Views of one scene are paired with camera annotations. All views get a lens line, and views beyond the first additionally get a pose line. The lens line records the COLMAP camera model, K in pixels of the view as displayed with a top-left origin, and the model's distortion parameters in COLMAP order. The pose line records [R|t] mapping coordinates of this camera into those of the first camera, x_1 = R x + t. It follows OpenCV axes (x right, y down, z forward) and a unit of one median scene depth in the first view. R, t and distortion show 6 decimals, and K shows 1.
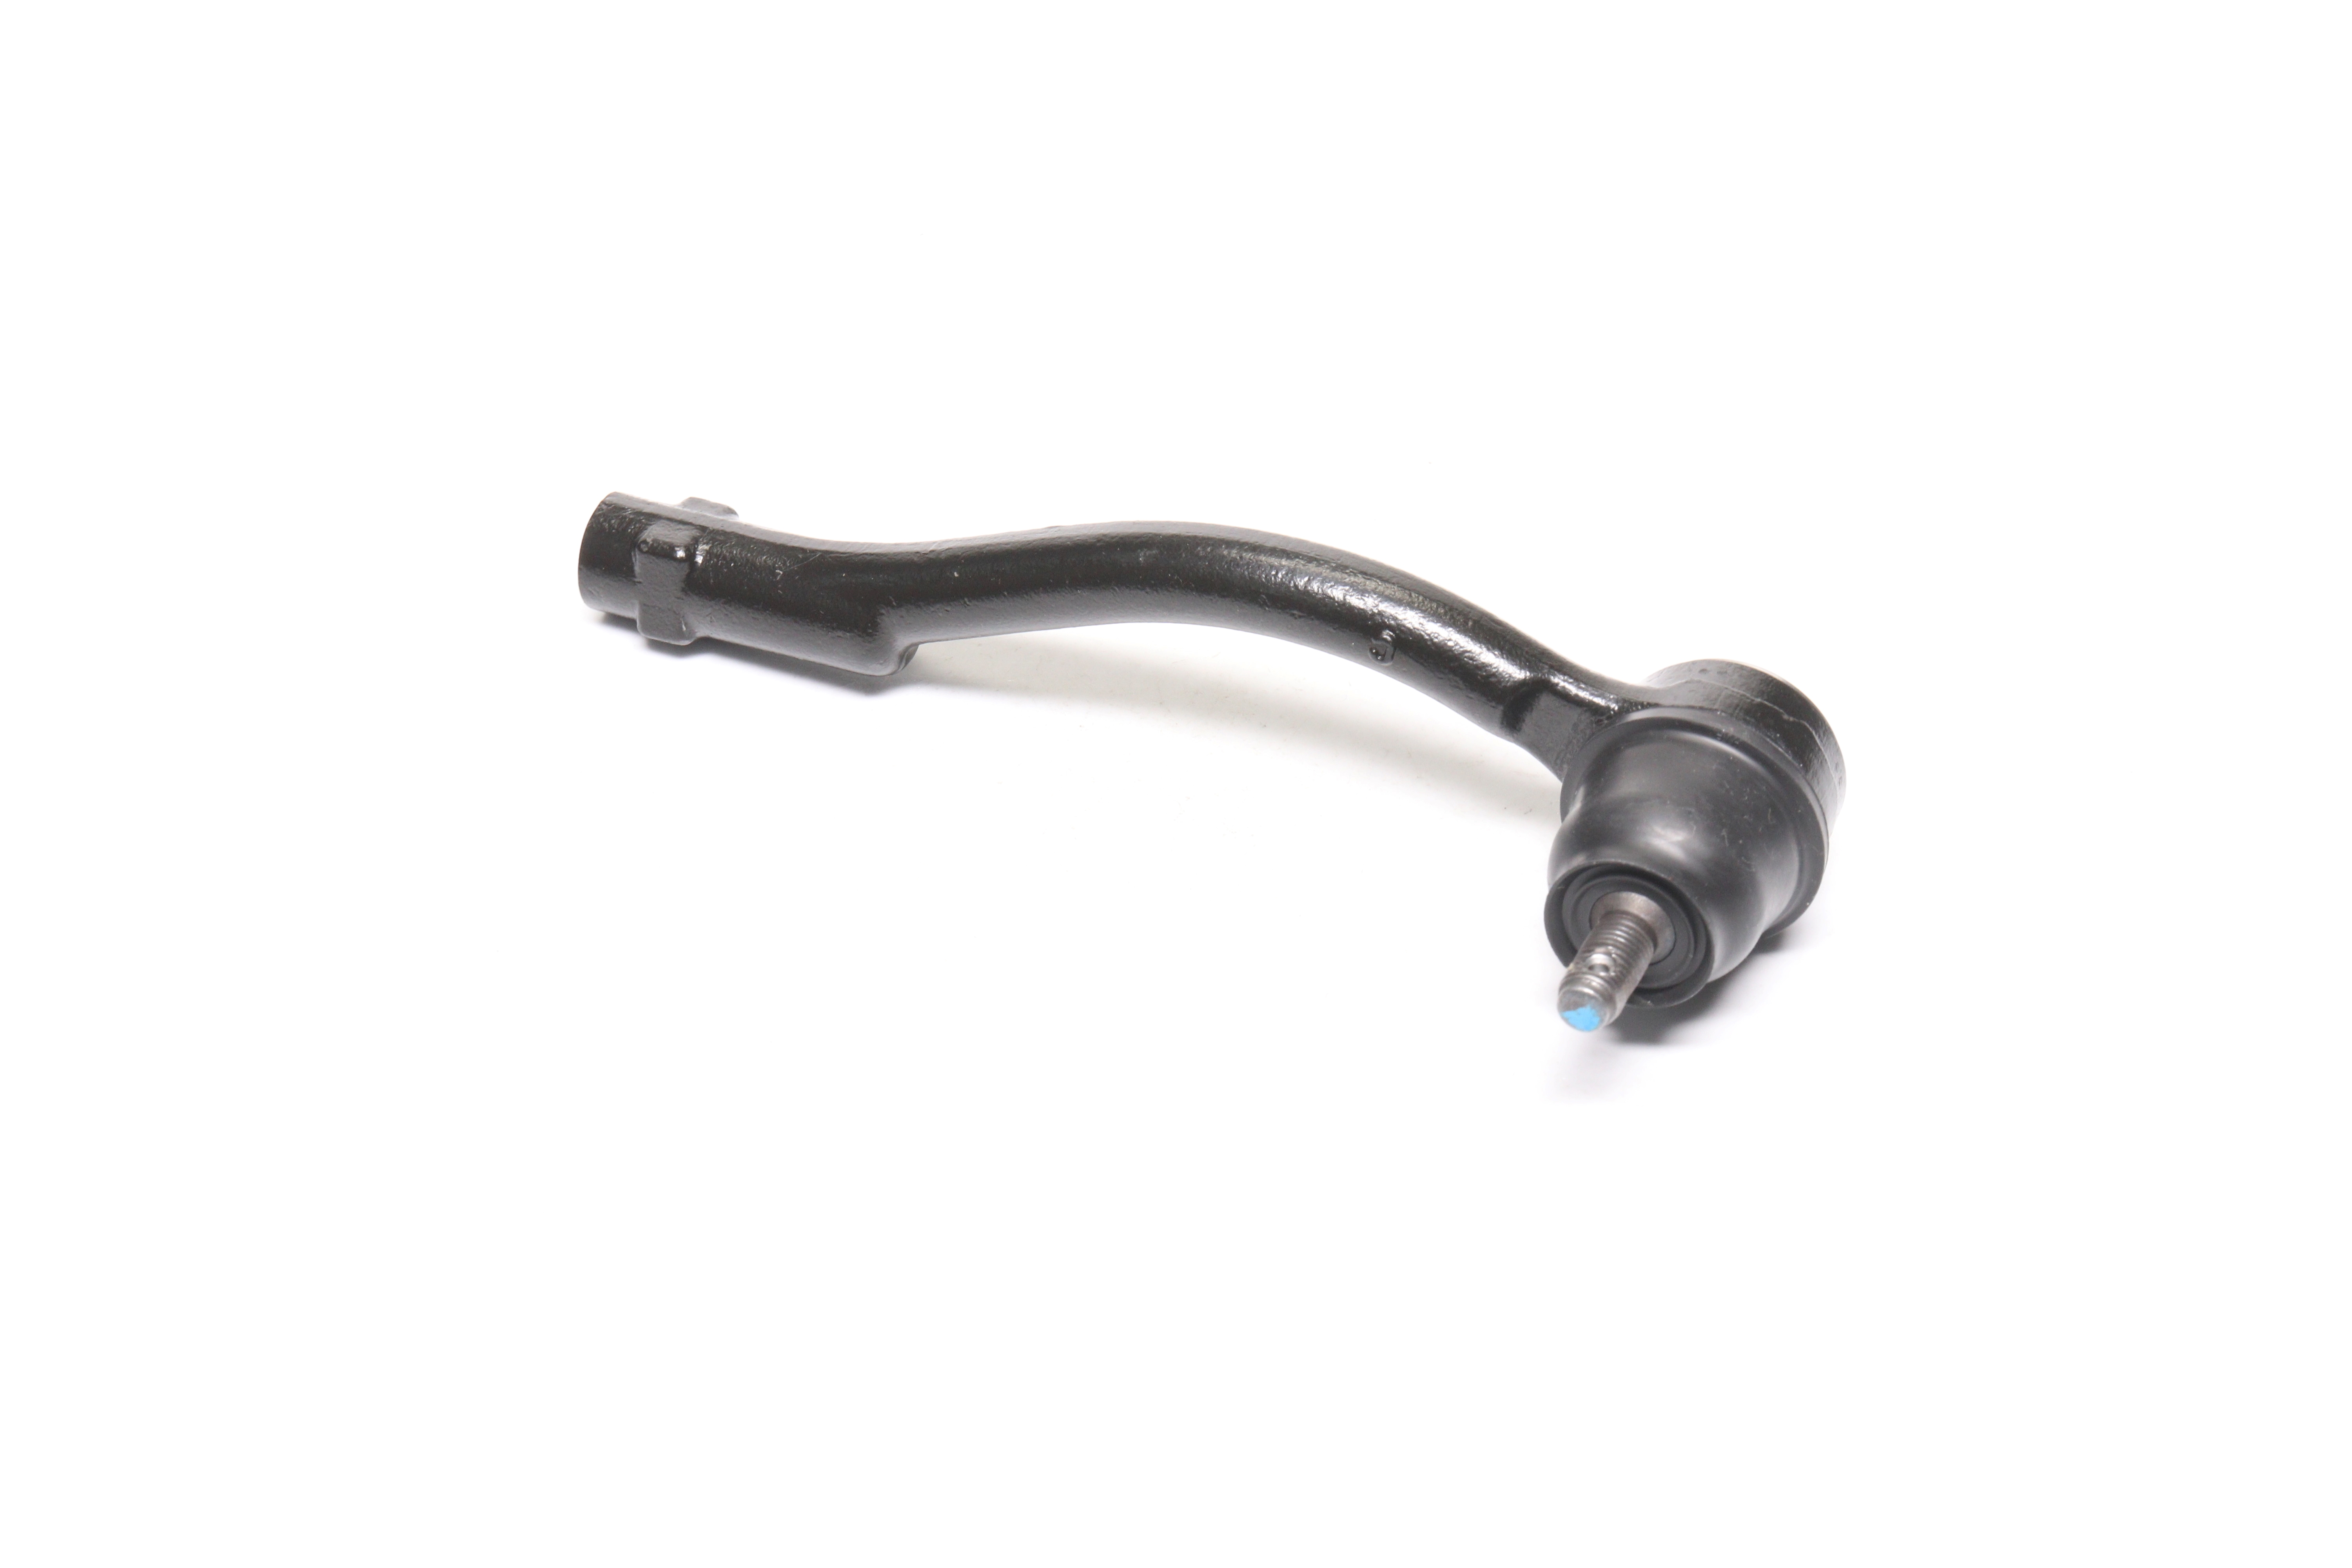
lens RADIAL K [[5807.4, 0, 1175.9], [0, 5807.4, 783.7], [0, 0, 1]] dist [-0.003895, 0.000000]
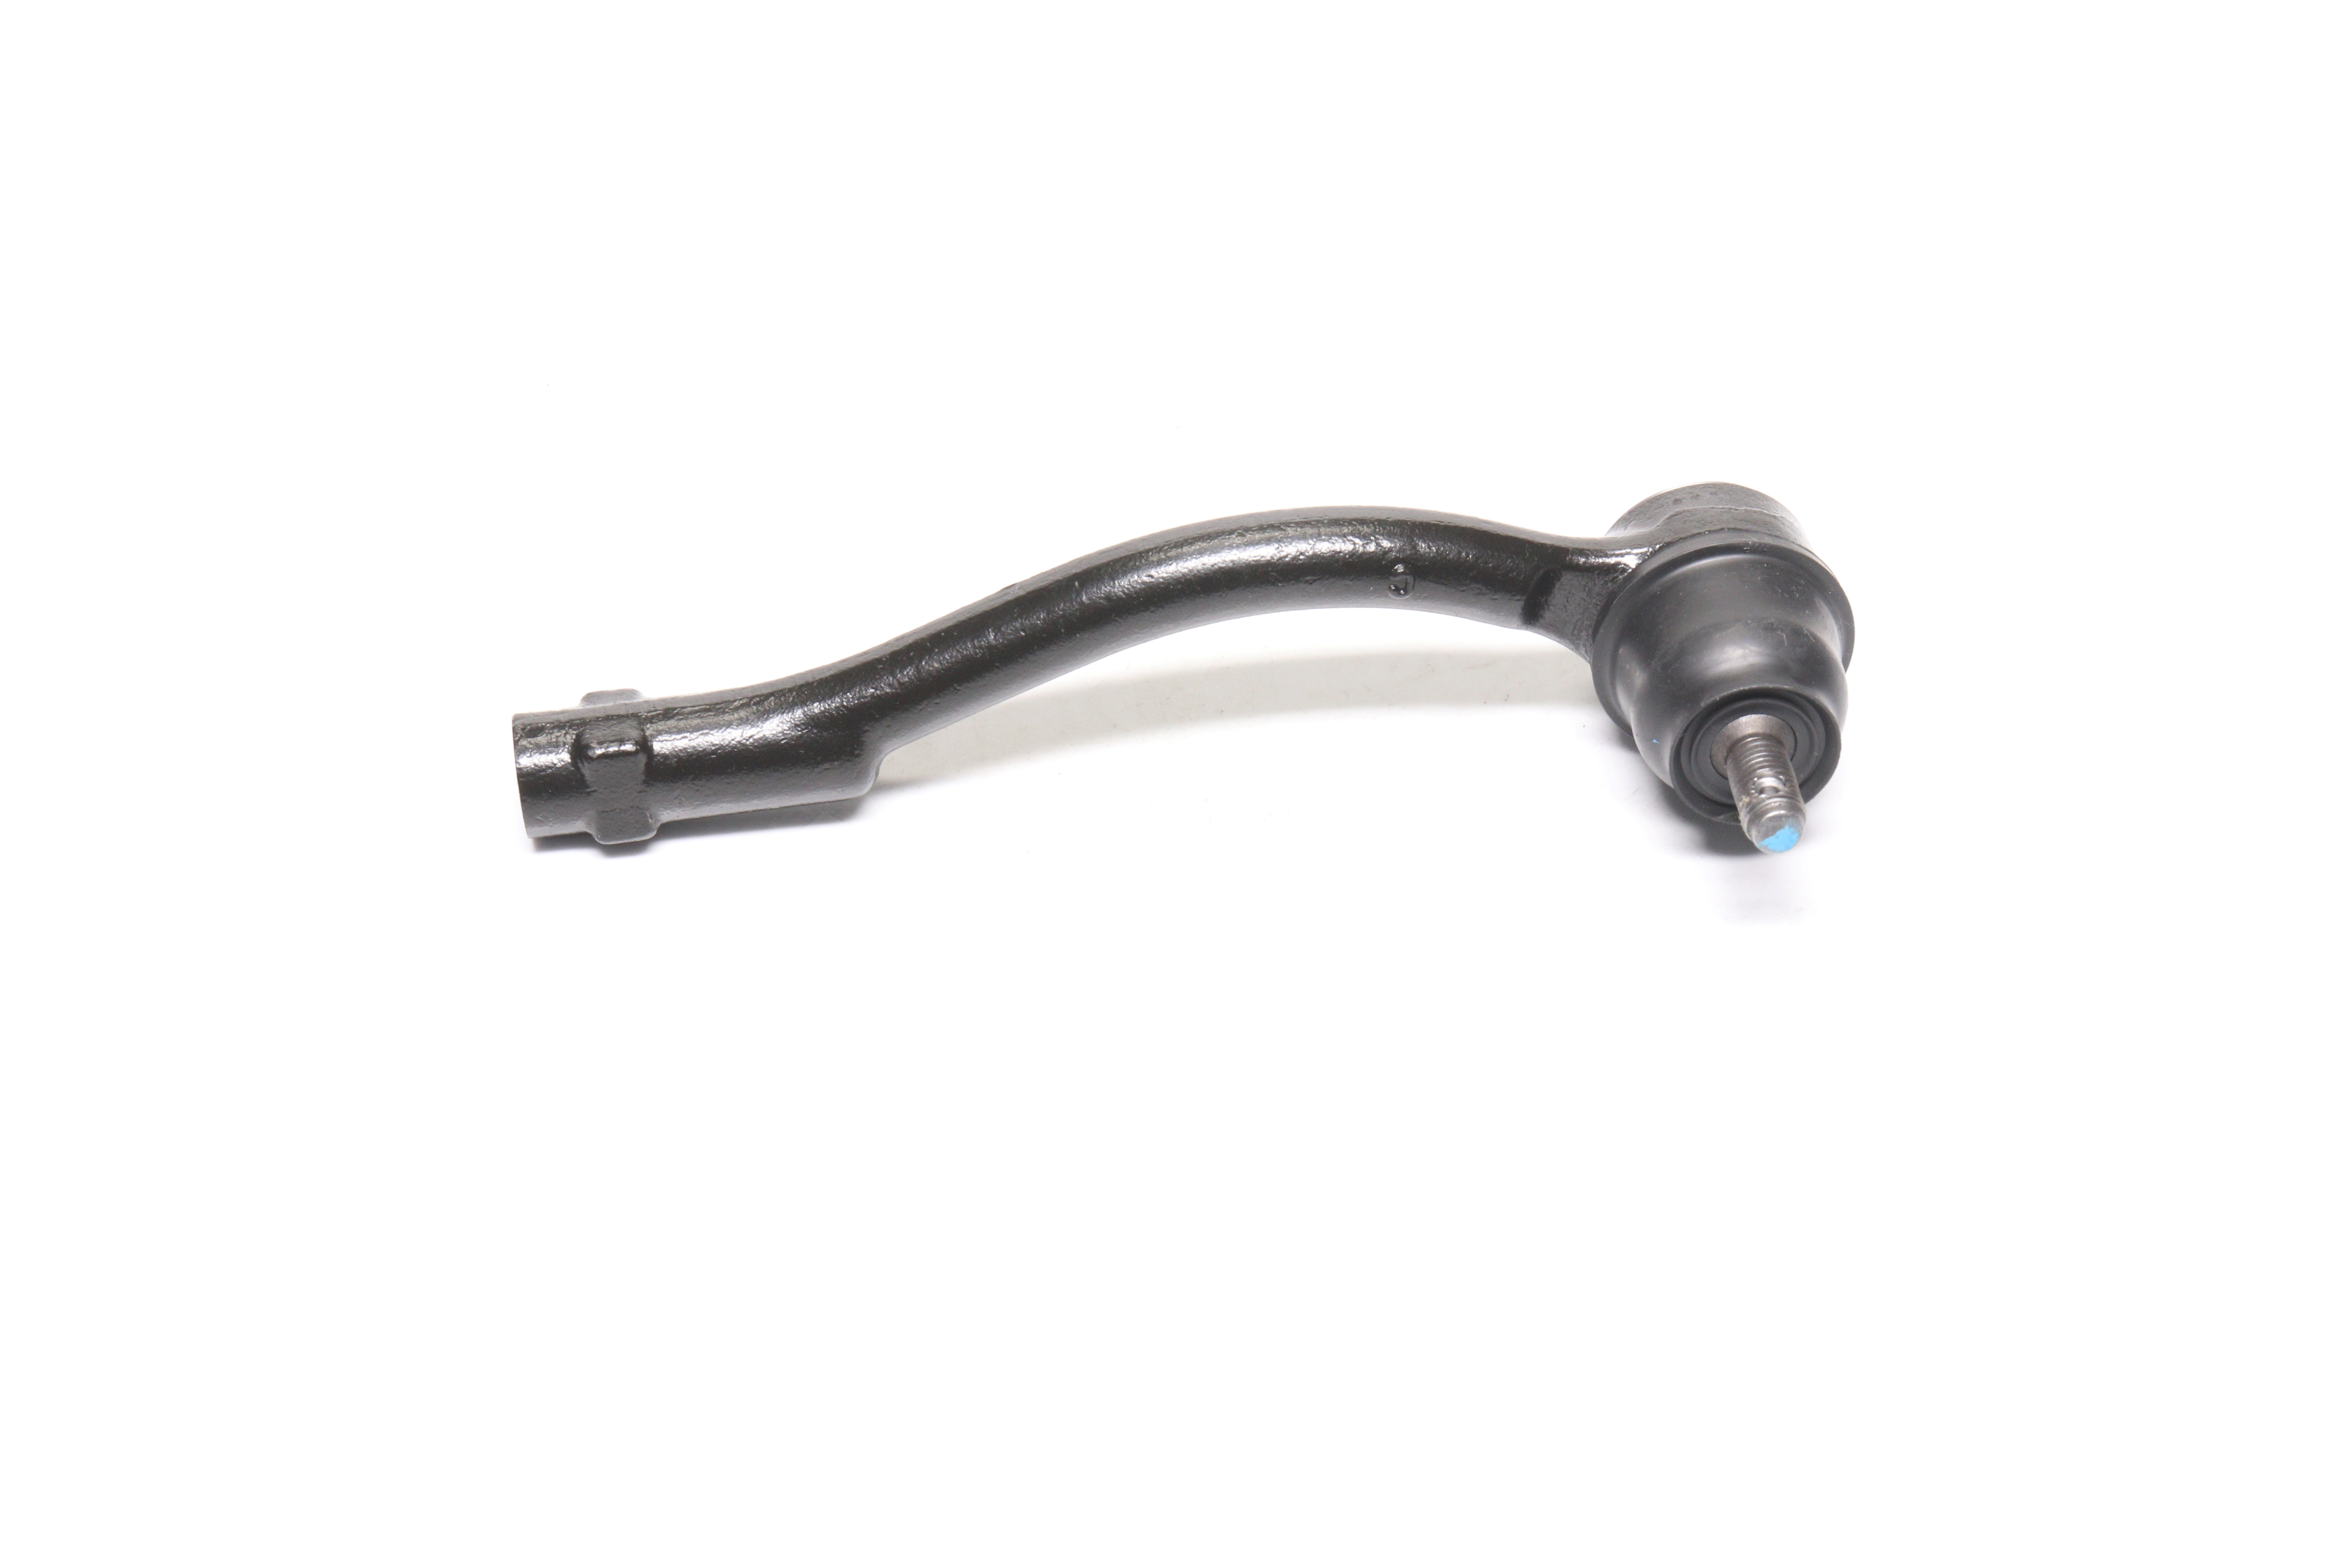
lens RADIAL K [[5807.4, 0, 1175.4], [0, 5807.4, 784.3], [0, 0, 1]] dist [-0.003895, 0.000000]
pose [[0.849057, -0.339159, 0.405059, -0.400095], [0.336033, 0.938334, 0.081305, -0.081687], [-0.407656, 0.067081, 0.910668, 0.090362]]
